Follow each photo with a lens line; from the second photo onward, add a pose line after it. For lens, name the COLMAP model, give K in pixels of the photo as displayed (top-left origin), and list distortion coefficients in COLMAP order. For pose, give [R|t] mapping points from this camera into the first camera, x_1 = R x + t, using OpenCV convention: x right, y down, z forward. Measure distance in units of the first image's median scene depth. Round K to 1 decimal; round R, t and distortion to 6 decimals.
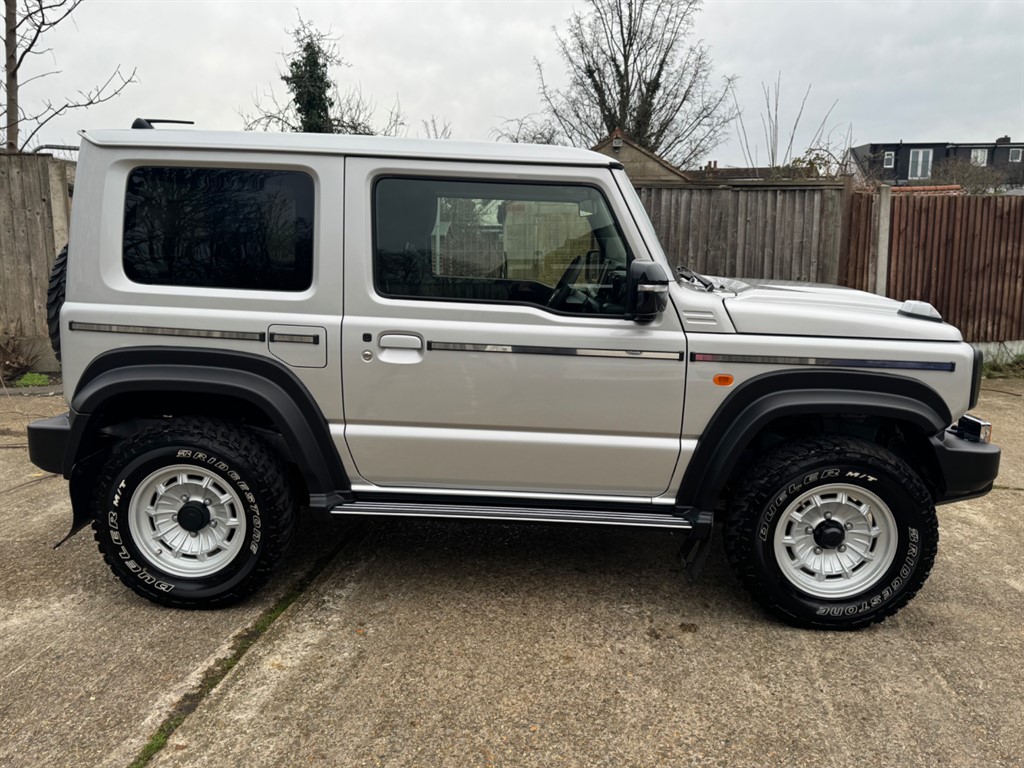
lens RADIAL K [[807.1, 0, 512.0], [0, 807.1, 384.0], [0, 0, 1]] dist [0.124172, -0.220040]
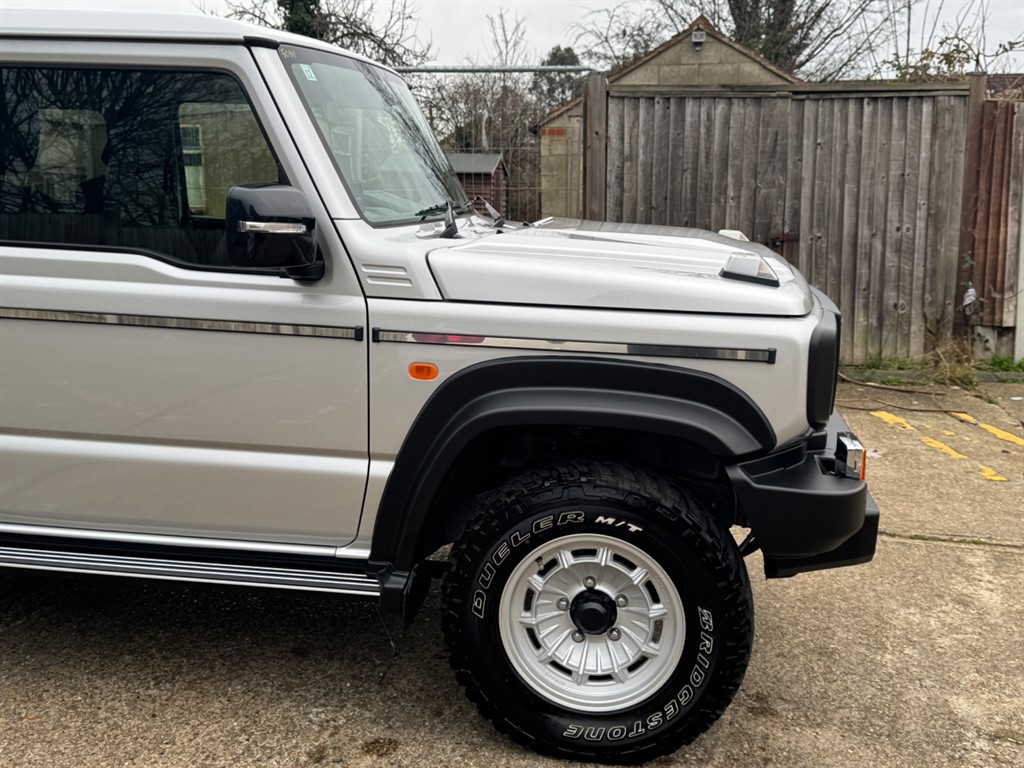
lens RADIAL K [[1102.6, 0, 512.0], [0, 1102.6, 384.0], [0, 0, 1]] dist [0.206367, -0.519431]
pose [[0.992643, 0.017634, -0.119789, 0.415139], [-0.017165, 0.999840, 0.004945, -0.000261], [0.119857, -0.002853, 0.992787, 0.115759]]
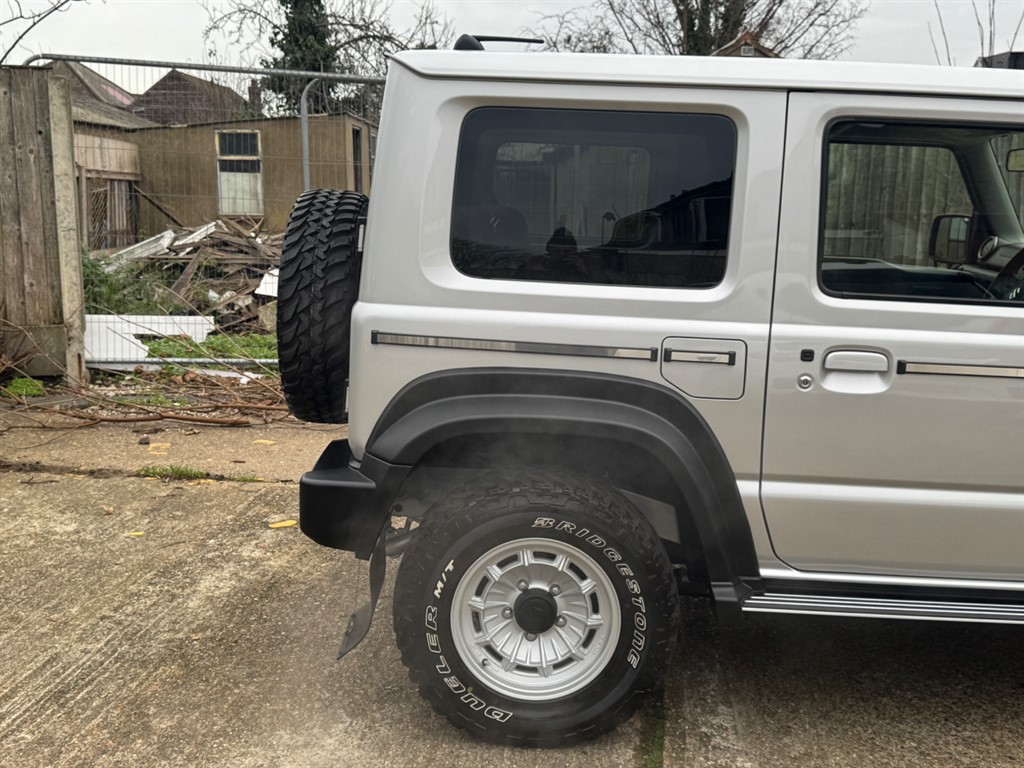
lens RADIAL K [[1102.6, 0, 512.0], [0, 1102.6, 384.0], [0, 0, 1]] dist [0.206367, -0.519431]
pose [[0.999867, 0.003295, 0.015975, -0.422175], [-0.003396, 0.999975, 0.006271, -0.036606], [-0.015954, -0.006325, 0.999853, 0.060125]]
